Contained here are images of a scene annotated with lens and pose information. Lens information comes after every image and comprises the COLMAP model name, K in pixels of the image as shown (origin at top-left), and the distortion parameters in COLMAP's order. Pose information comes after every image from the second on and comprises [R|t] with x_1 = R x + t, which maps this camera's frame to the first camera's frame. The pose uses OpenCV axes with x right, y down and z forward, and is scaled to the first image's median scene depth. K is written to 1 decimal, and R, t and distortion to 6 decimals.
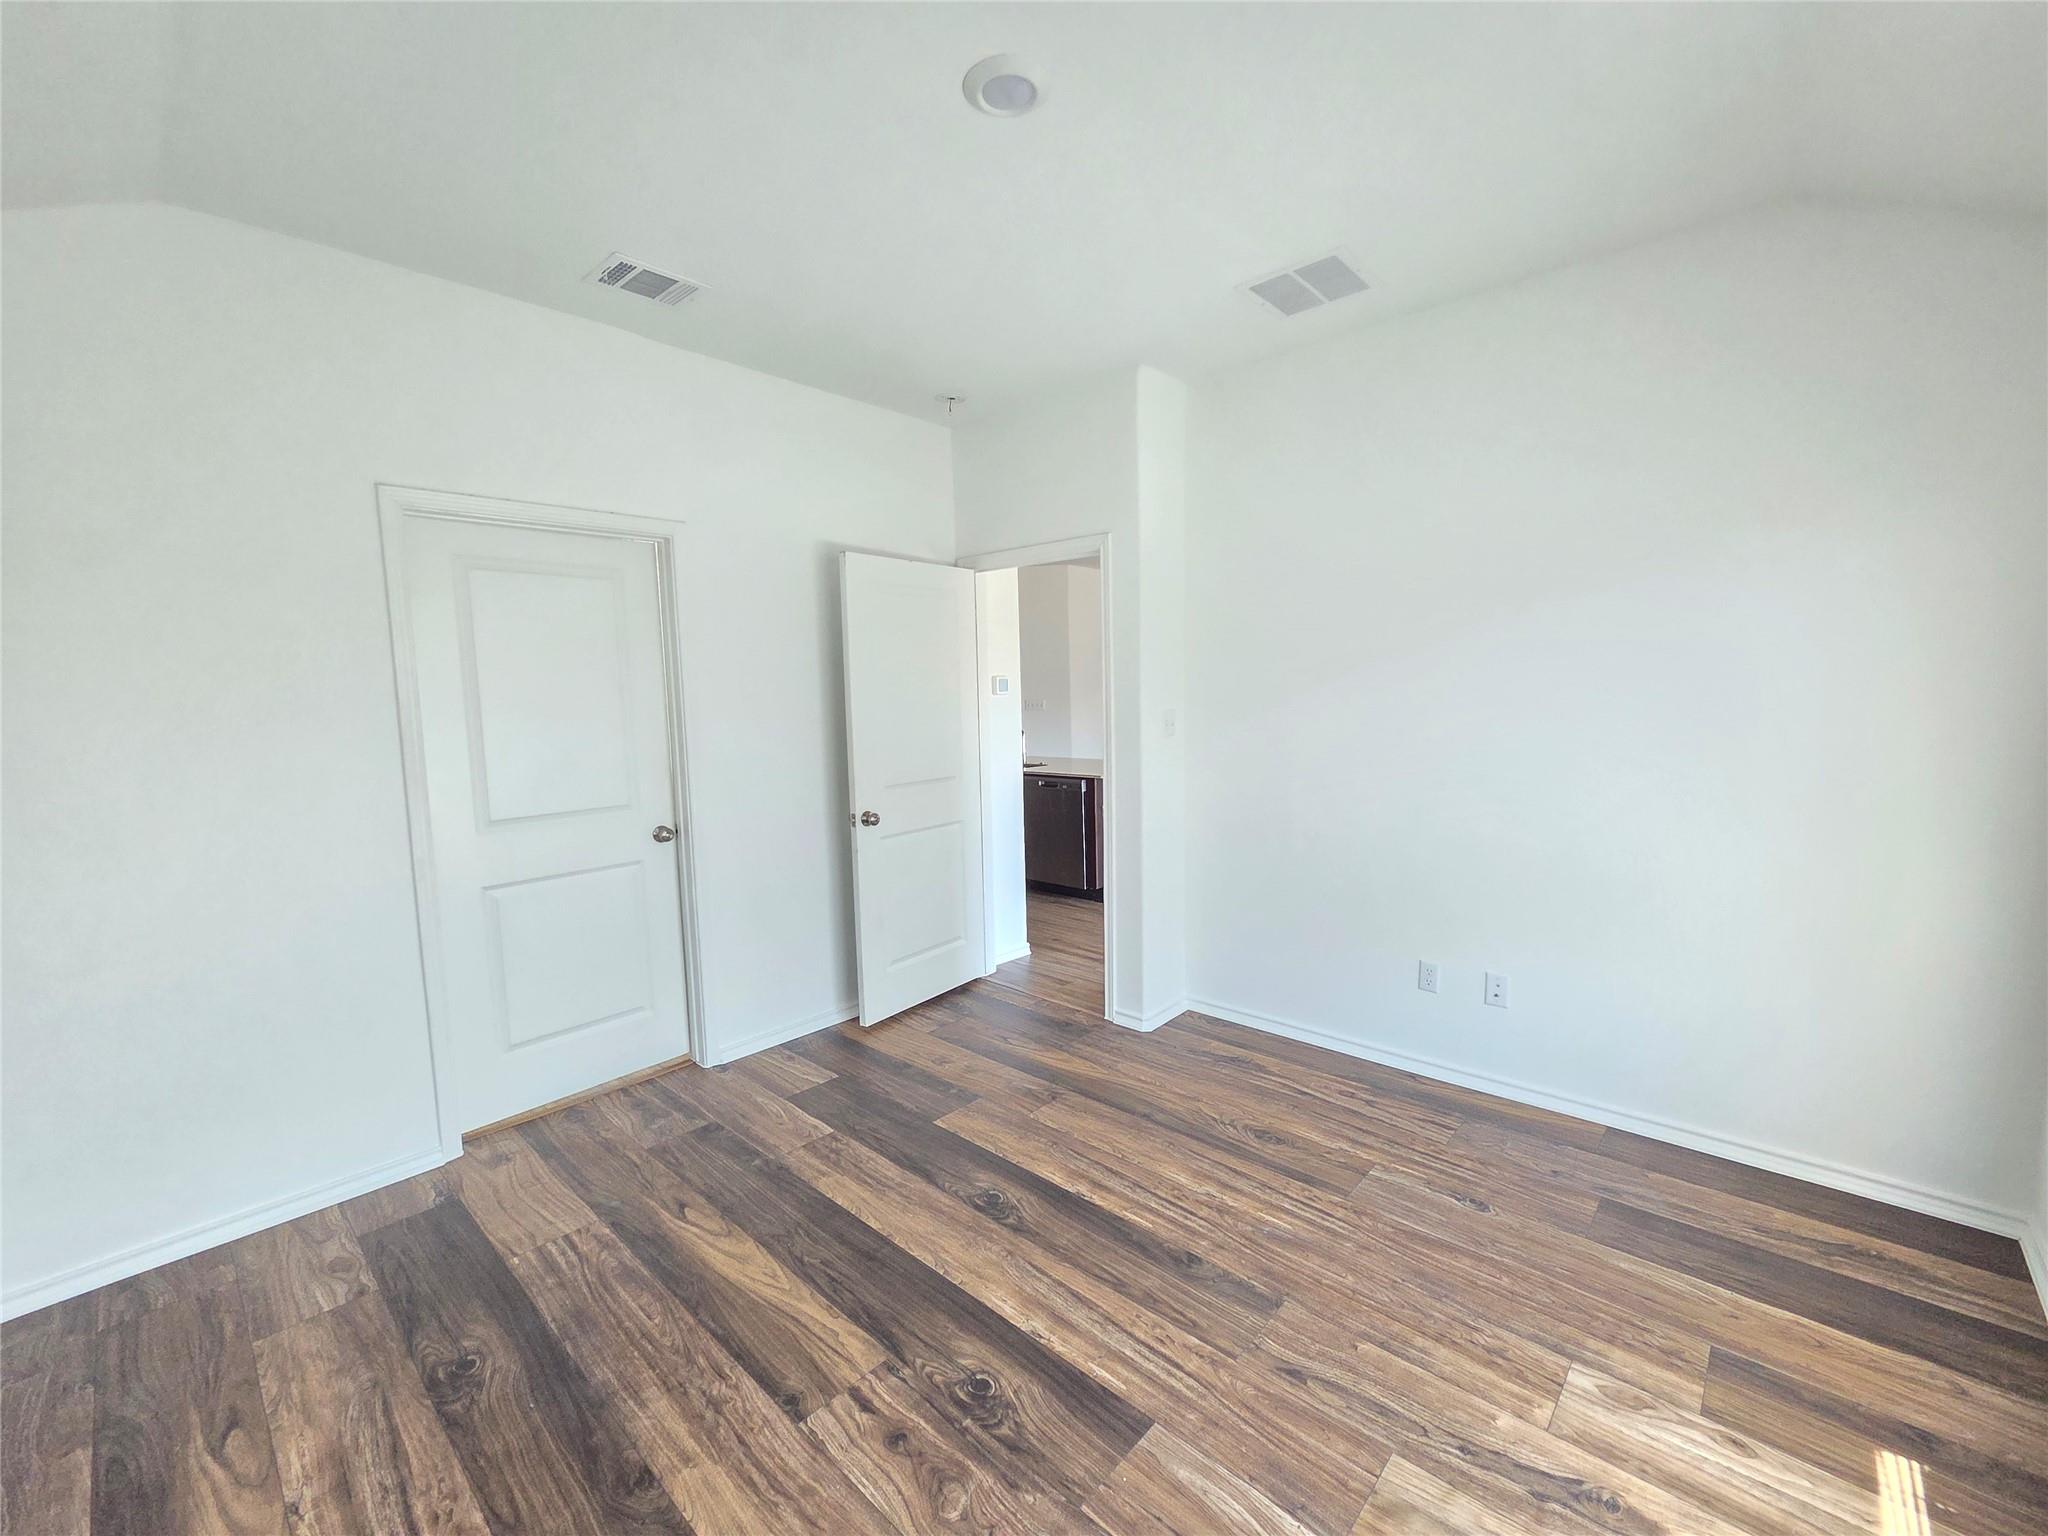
lens RADIAL K [[737.6, 0, 1024.0], [0, 737.6, 768.0], [0, 0, 1]] dist [-0.041723, 0.000087]
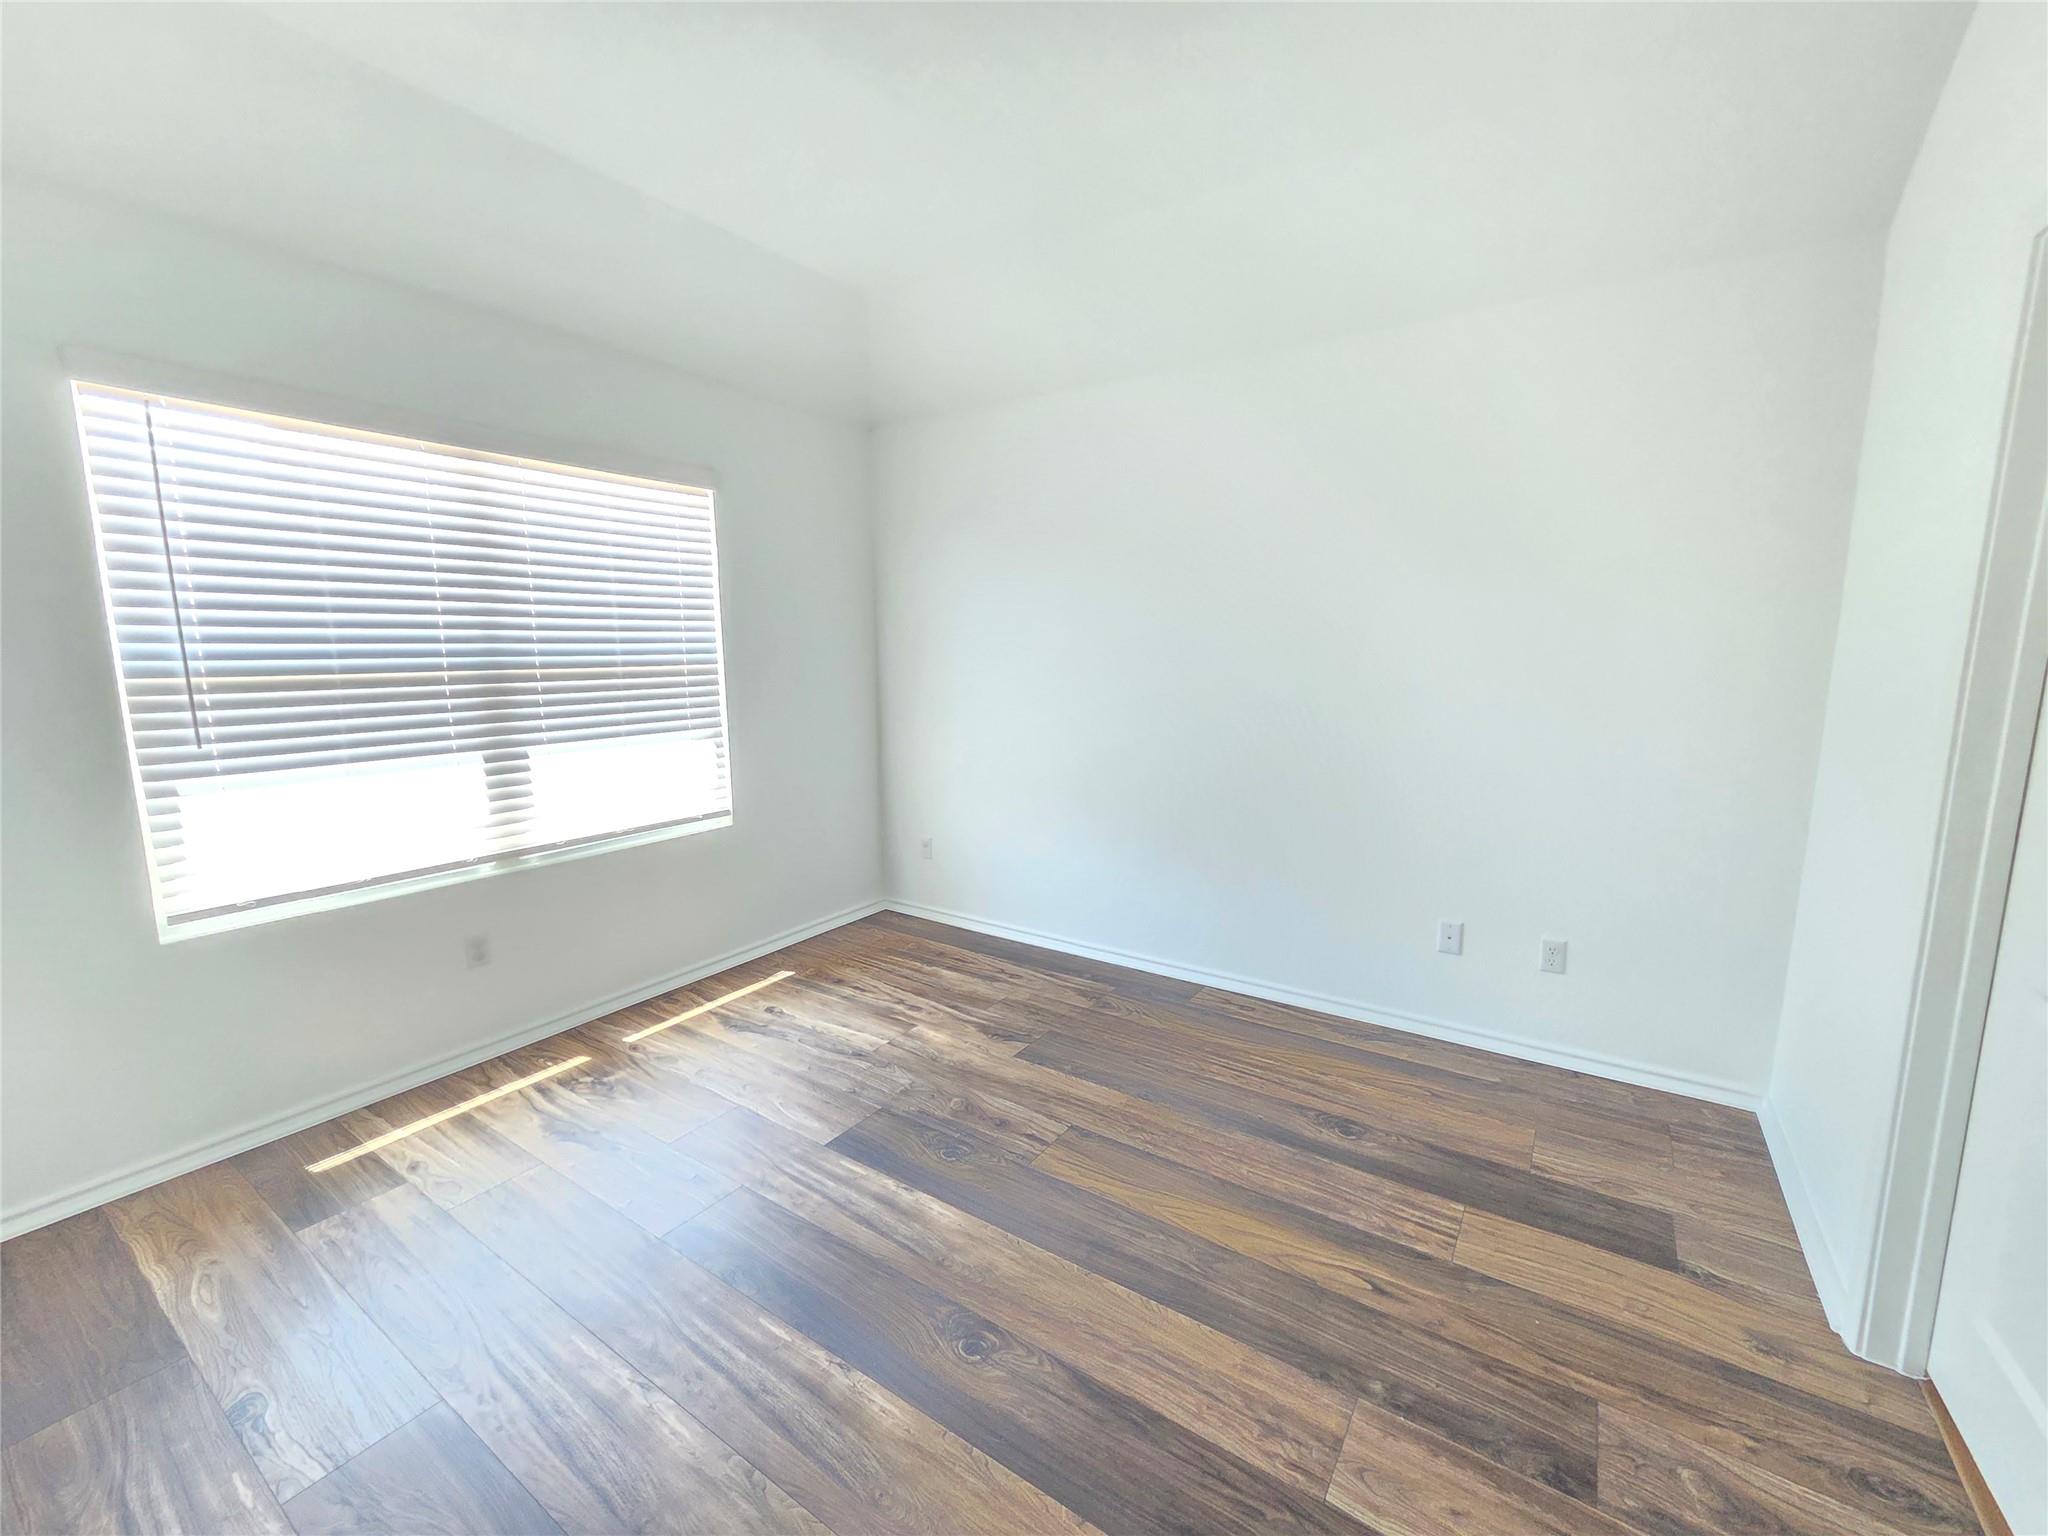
lens RADIAL K [[843.9, 0, 1028.7], [0, 843.9, 769.5], [0, 0, 1]] dist [-0.002102, 0.000221]
pose [[-0.986981, 0.043912, -0.154727, 0.006399], [0.005557, 0.970743, 0.240058, -0.157360], [0.160741, 0.236073, -0.958348, 1.843160]]
